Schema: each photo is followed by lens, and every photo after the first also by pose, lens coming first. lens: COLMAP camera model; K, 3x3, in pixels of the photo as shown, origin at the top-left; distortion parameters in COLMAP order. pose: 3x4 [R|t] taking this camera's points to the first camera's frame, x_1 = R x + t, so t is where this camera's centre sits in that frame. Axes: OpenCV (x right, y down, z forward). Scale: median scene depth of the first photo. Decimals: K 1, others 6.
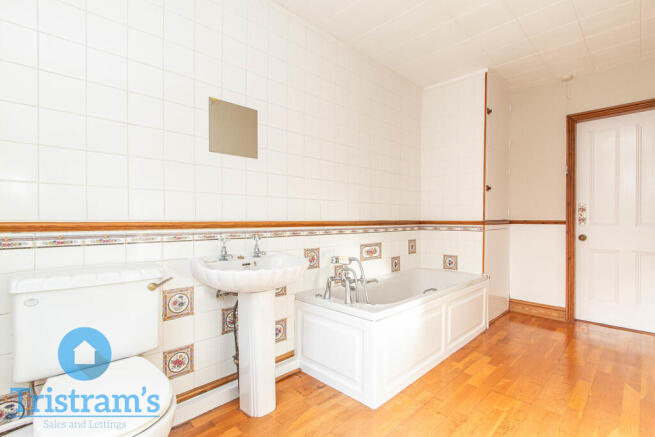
lens RADIAL K [[315.6, 0, 327.5], [0, 315.6, 218.5], [0, 0, 1]] dist [0.000249, 0.000104]
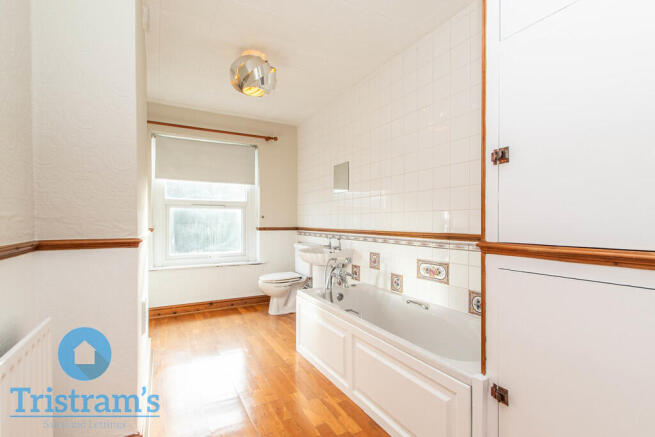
lens RADIAL K [[315.6, 0, 327.5], [0, 315.6, 218.5], [0, 0, 1]] dist [0.000249, 0.000104]
pose [[-0.297811, -0.038853, -0.953834, 1.028028], [-0.030143, 0.999056, -0.031284, 0.004156], [0.954149, 0.019435, -0.298701, 1.018483]]
